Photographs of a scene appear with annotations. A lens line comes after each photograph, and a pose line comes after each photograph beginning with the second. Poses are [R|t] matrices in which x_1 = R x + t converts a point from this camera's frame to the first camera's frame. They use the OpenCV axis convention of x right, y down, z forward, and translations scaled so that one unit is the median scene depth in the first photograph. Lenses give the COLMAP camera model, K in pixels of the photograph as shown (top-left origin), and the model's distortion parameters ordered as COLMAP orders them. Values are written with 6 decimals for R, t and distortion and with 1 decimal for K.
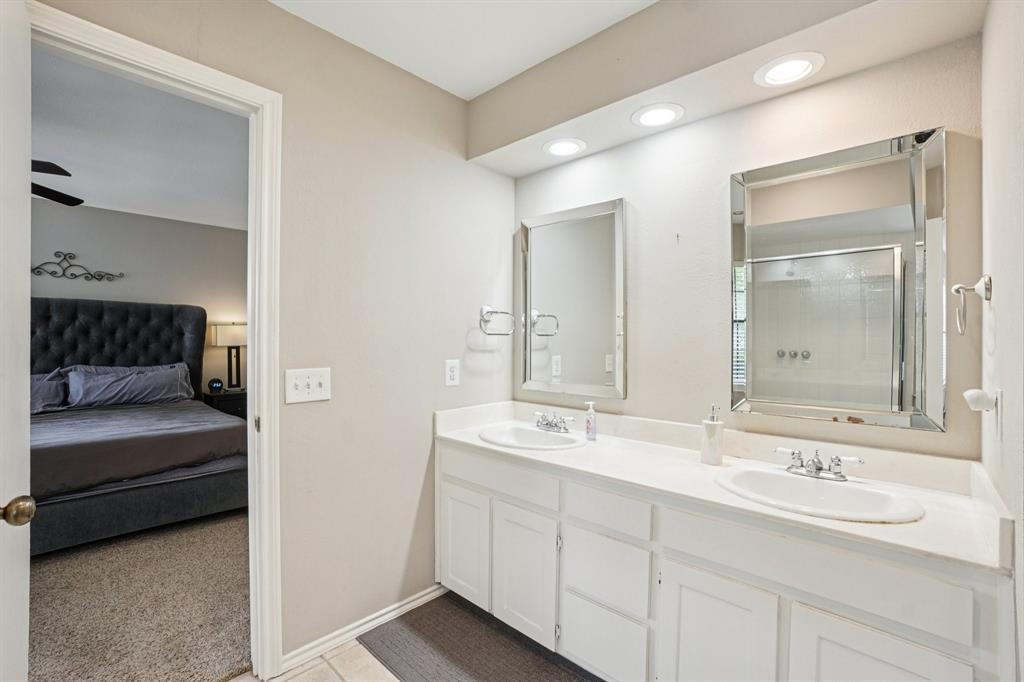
lens RADIAL K [[450.5, 0, 505.9], [0, 450.5, 340.8], [0, 0, 1]] dist [-0.061273, 0.021655]
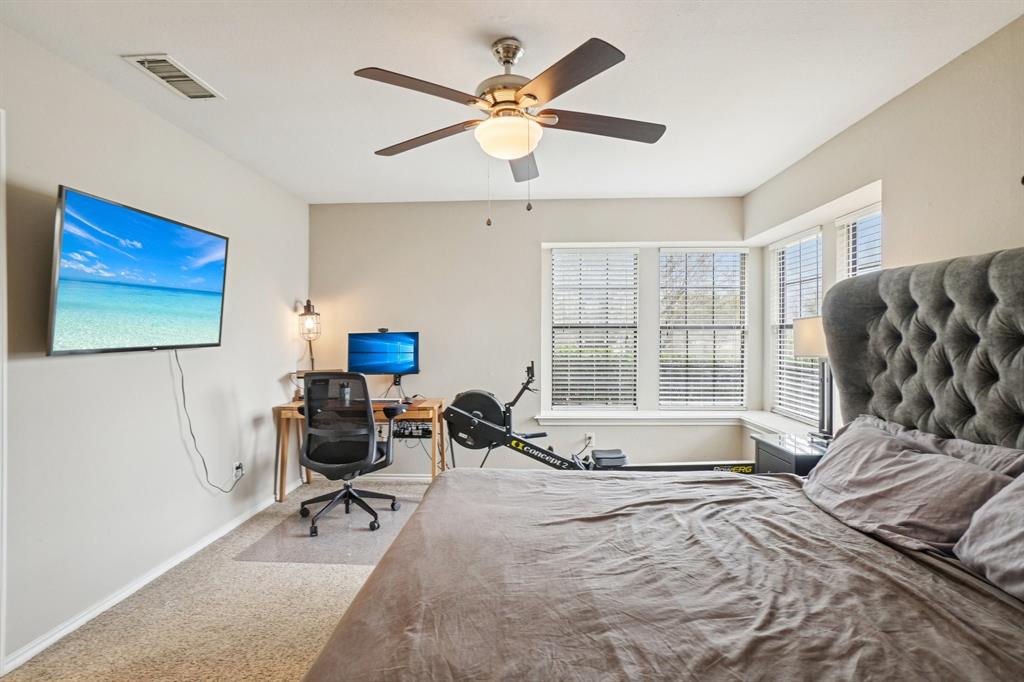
lens RADIAL K [[514.4, 0, 508.0], [0, 514.4, 336.8], [0, 0, 1]] dist [-0.023343, 0.001134]
pose [[-0.765715, -0.005584, -0.643156, -0.750742], [-0.008564, 0.999962, 0.001514, -0.029161], [0.643123, 0.006668, -0.765734, 1.718112]]
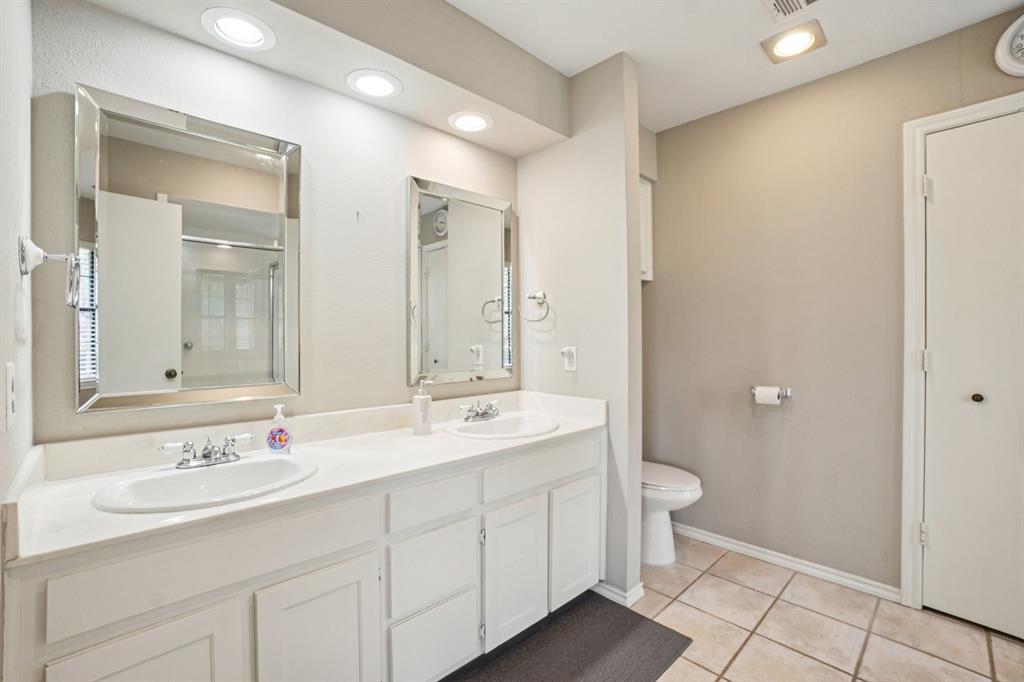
lens RADIAL K [[450.5, 0, 505.9], [0, 450.5, 340.8], [0, 0, 1]] dist [-0.061273, 0.021655]
pose [[0.041058, -0.022763, 0.998897, -0.473642], [-0.005405, 0.999721, 0.023004, 0.010589], [-0.999142, -0.006343, 0.040924, 0.544207]]
